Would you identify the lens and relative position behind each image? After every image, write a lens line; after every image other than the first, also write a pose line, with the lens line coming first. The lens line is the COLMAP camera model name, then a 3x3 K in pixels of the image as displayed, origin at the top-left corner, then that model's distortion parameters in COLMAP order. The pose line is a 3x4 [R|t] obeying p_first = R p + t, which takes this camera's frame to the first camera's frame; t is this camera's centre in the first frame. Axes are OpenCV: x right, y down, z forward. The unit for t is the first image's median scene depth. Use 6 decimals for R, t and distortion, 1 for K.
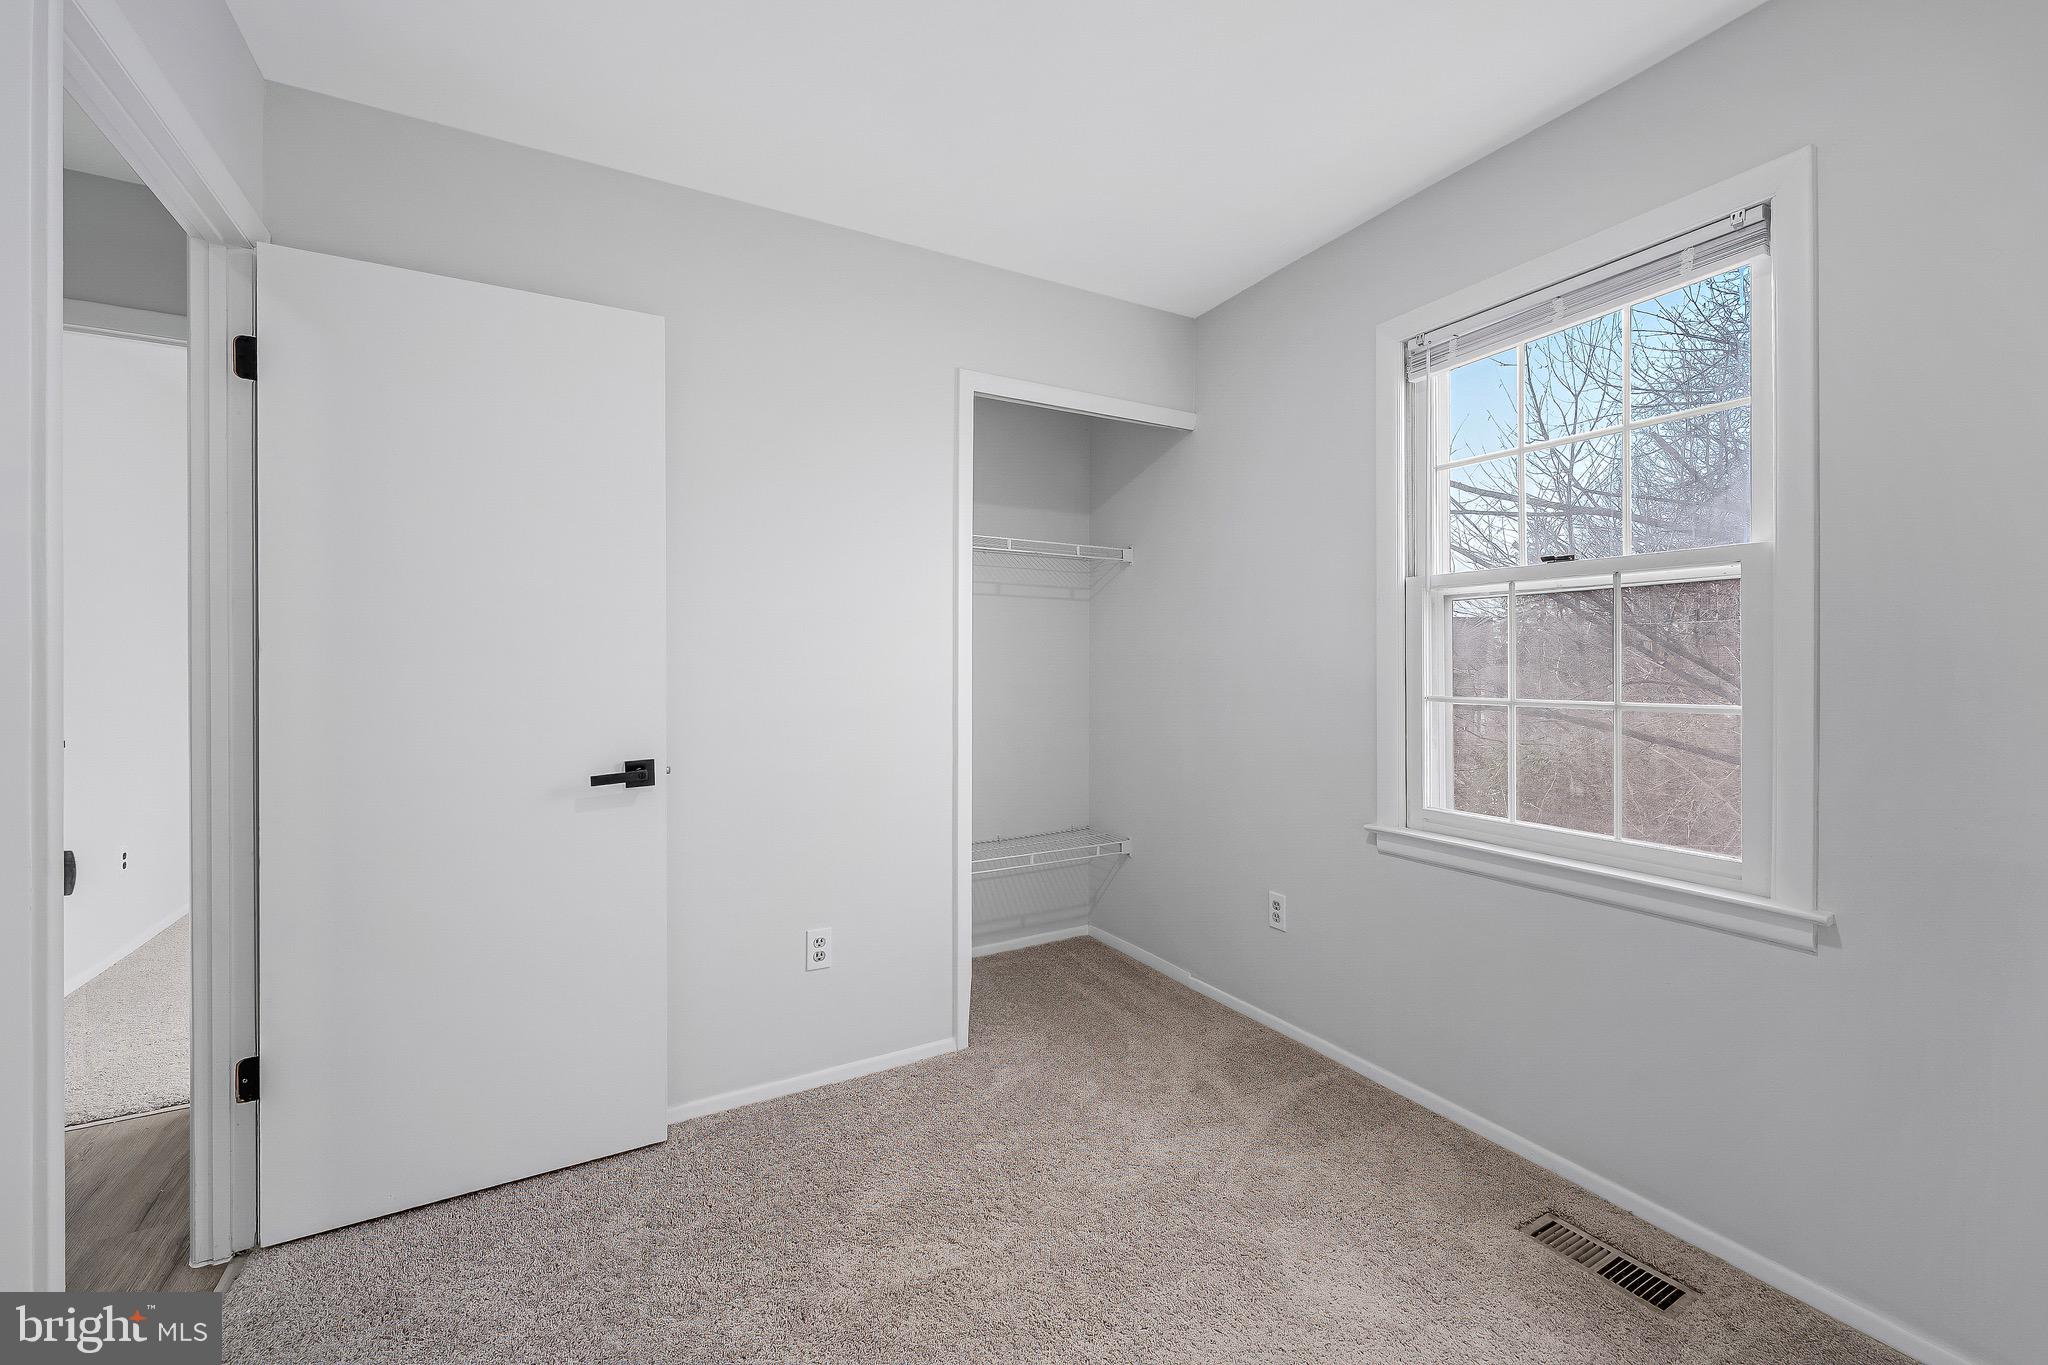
lens RADIAL K [[825.7, 0, 1030.6], [0, 825.7, 670.0], [0, 0, 1]] dist [0.000424, -0.000278]
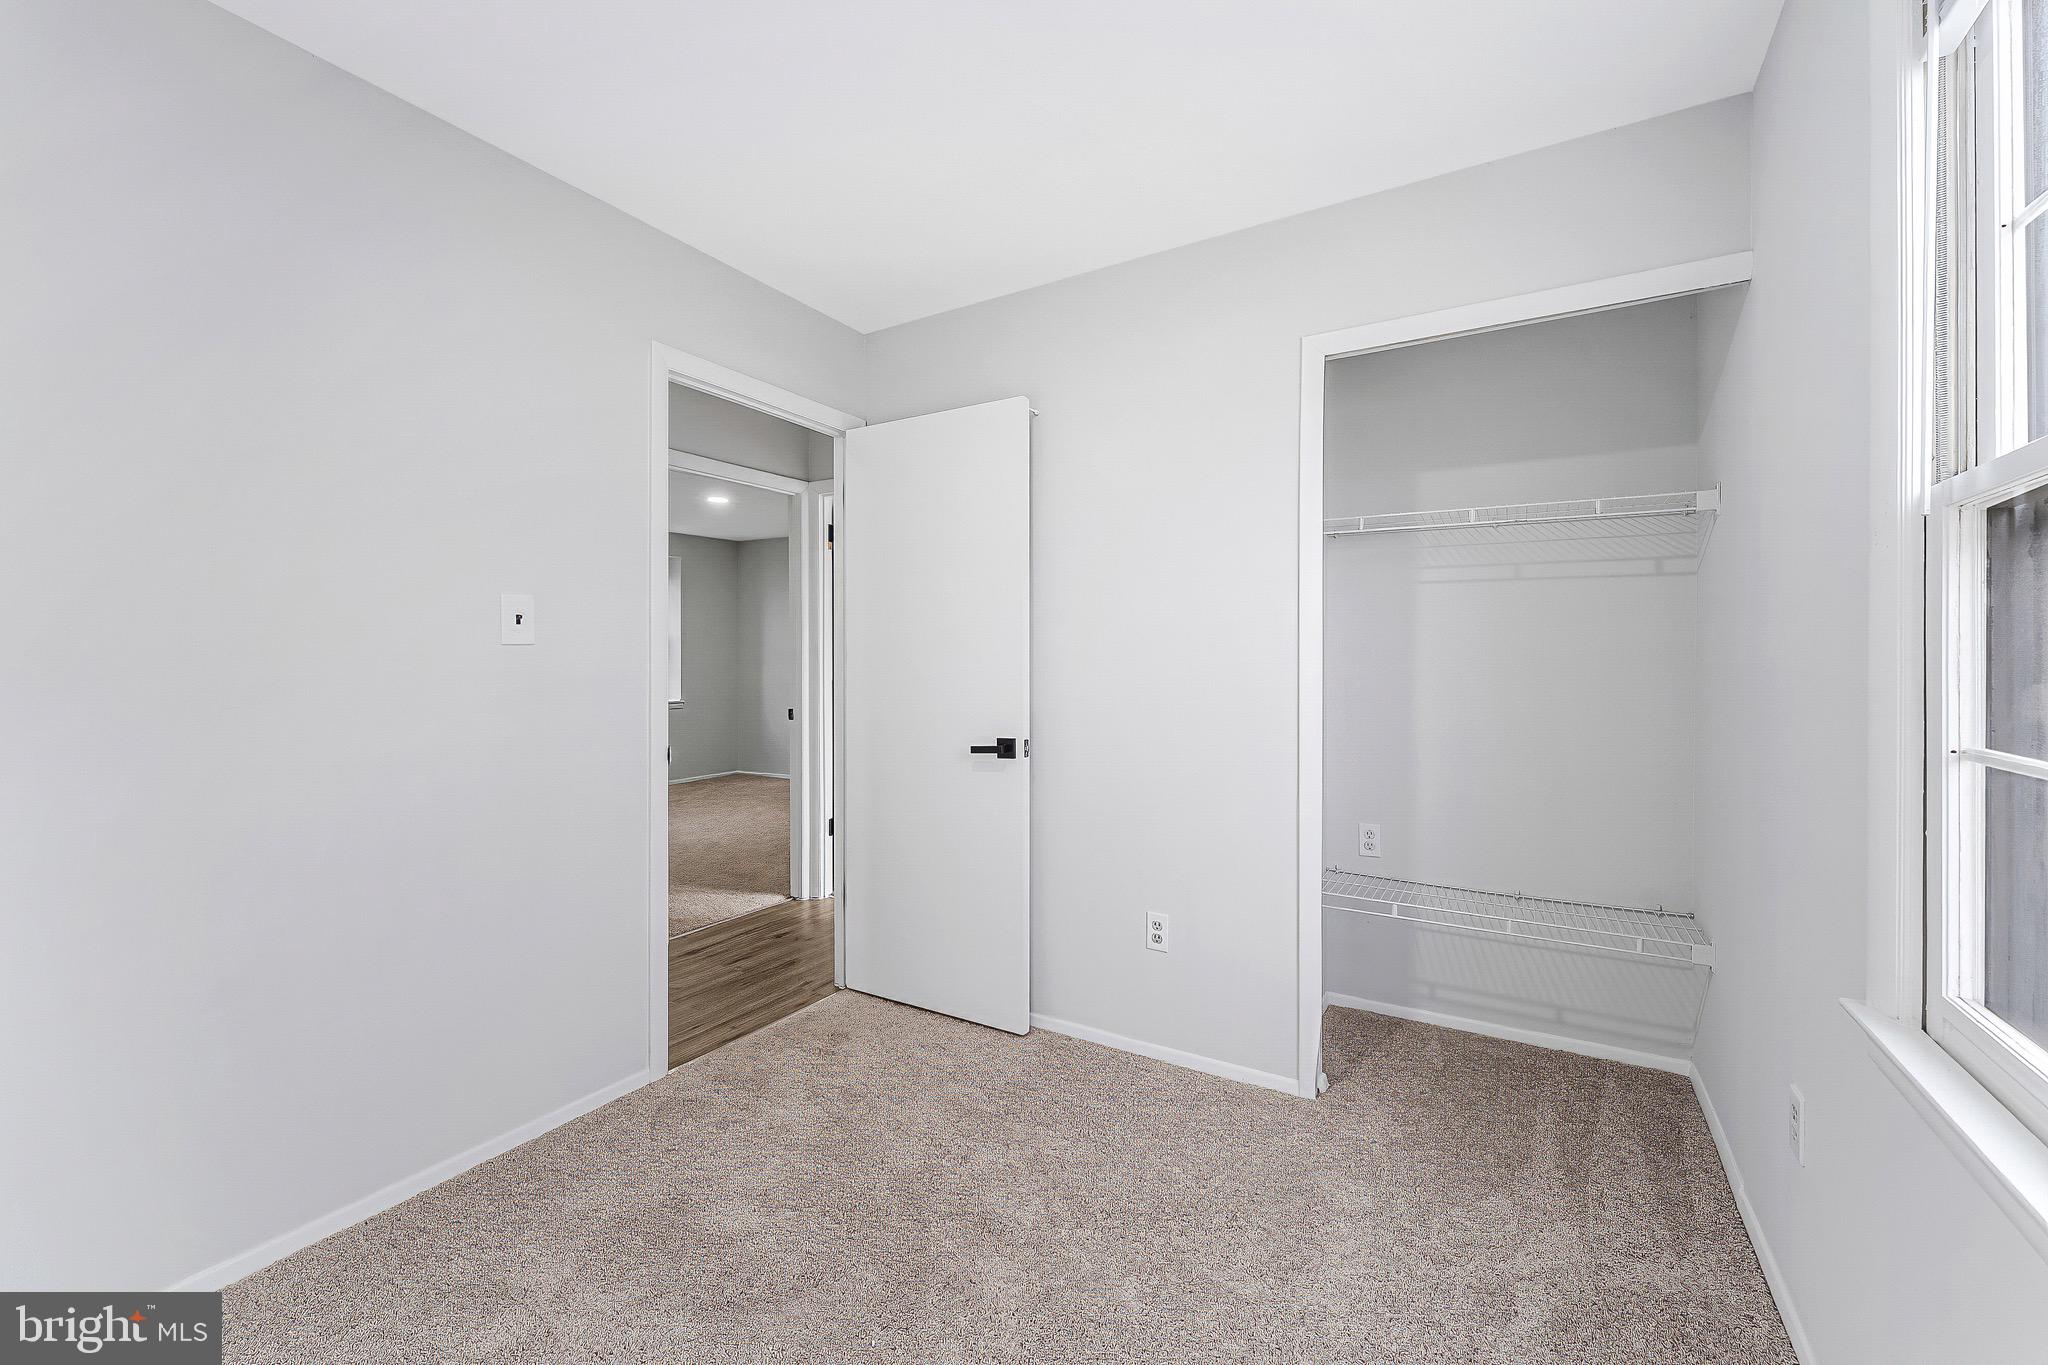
lens RADIAL K [[821.1, 0, 1032.6], [0, 821.1, 675.8], [0, 0, 1]] dist [0.000605, -0.000101]
pose [[0.497274, 0.015004, -0.867464, 0.593011], [-0.012025, 0.999874, 0.010400, -0.004060], [0.867510, 0.005260, 0.497391, 0.331278]]
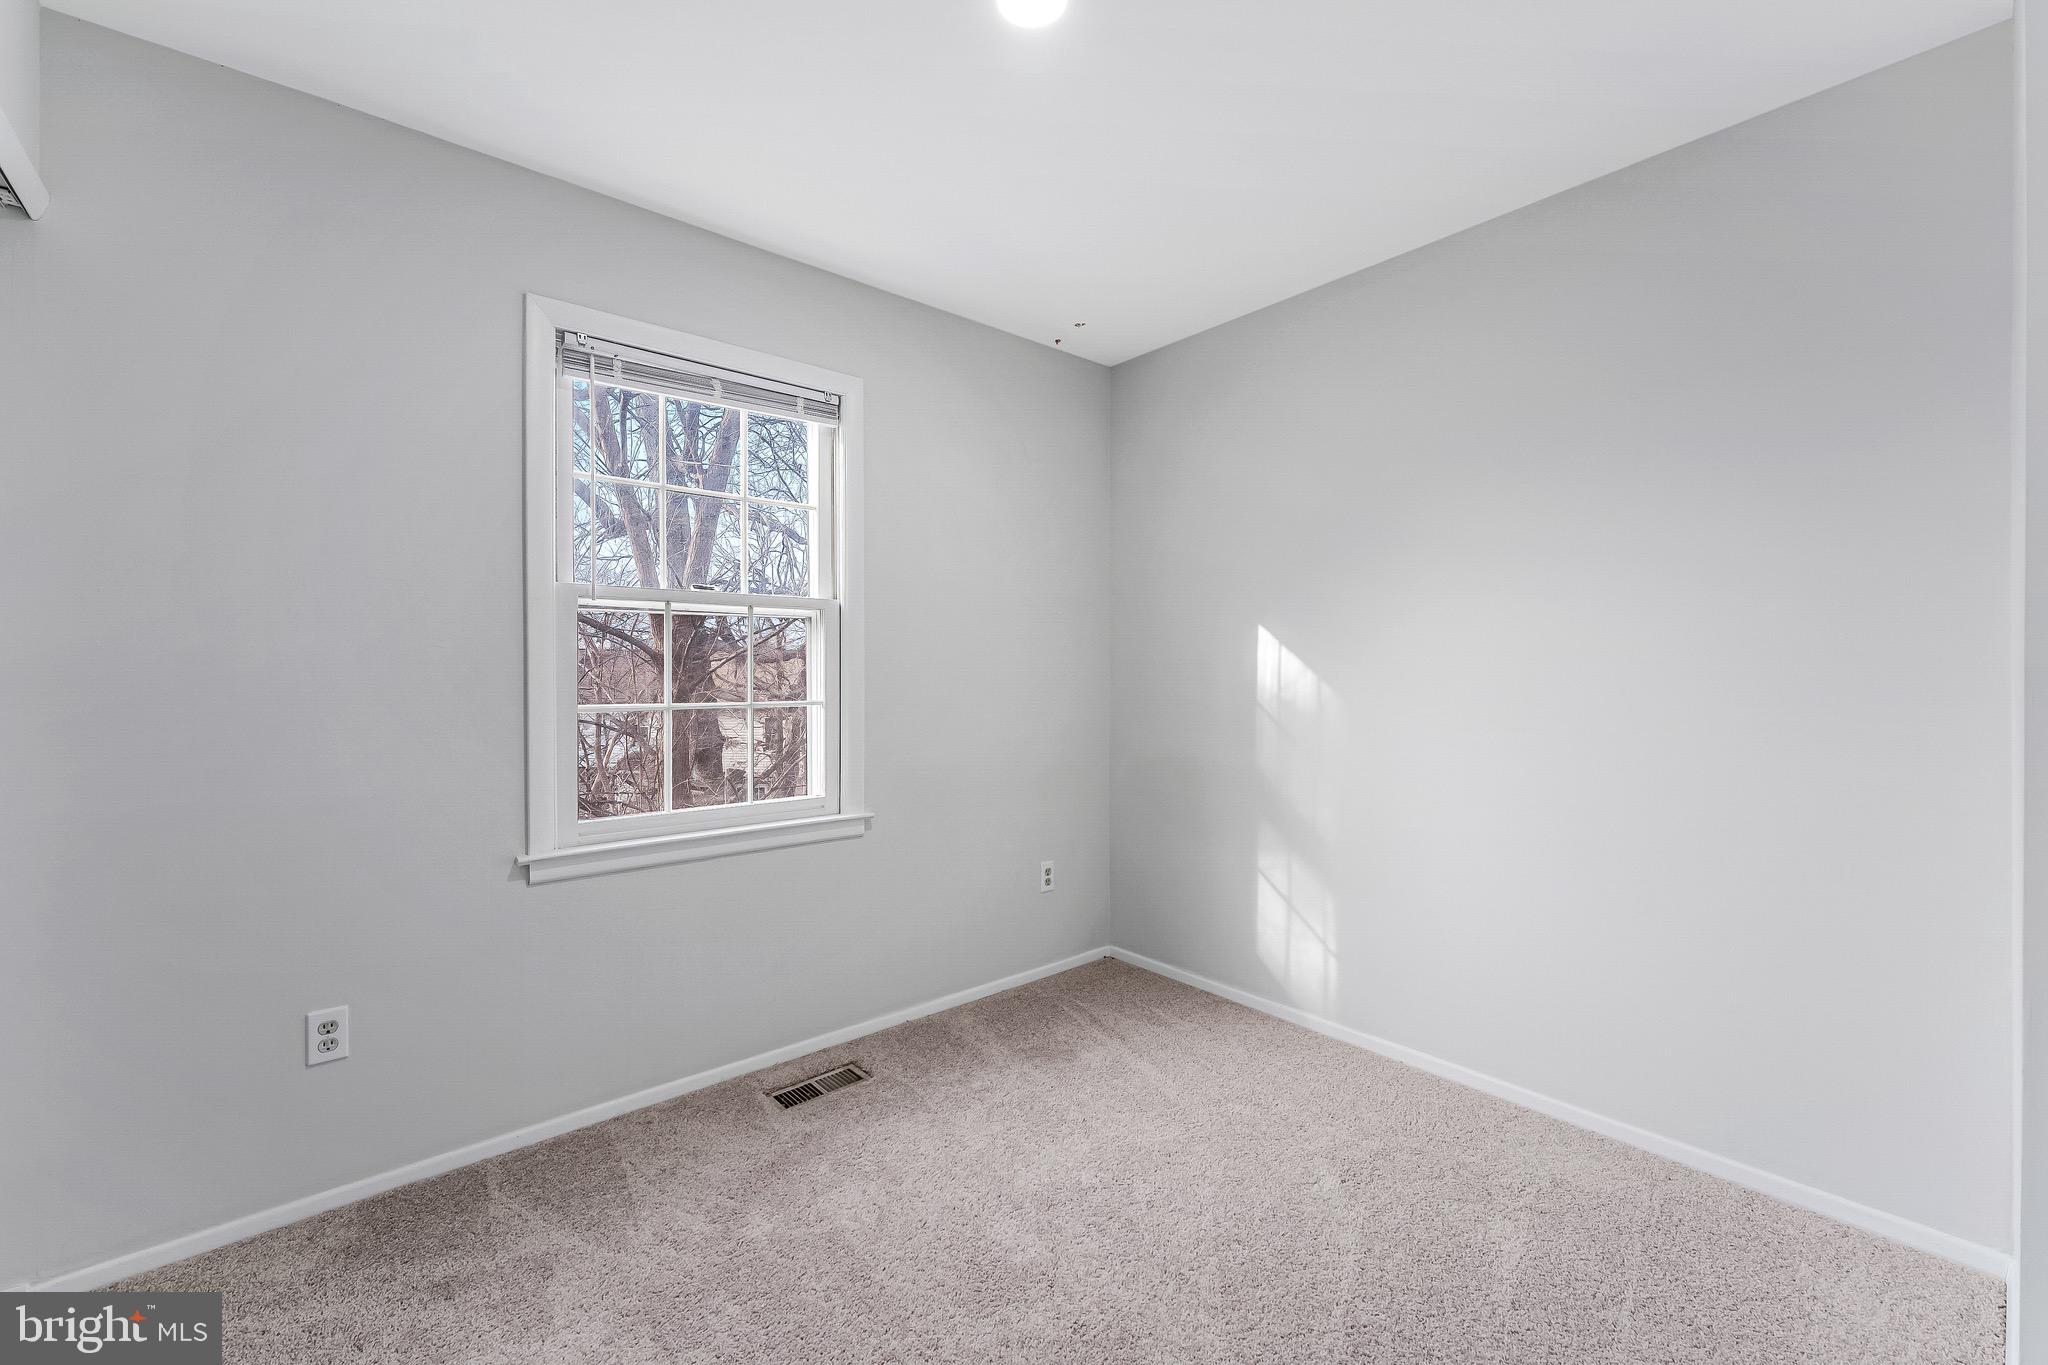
lens RADIAL K [[835.7, 0, 1026.3], [0, 835.7, 680.9], [0, 0, 1]] dist [-0.000279, -0.000196]
pose [[-0.199649, -0.009784, 0.979819, -0.567268], [0.007945, 0.999901, 0.011603, -0.006035], [-0.979835, 0.010101, -0.199551, 0.654728]]
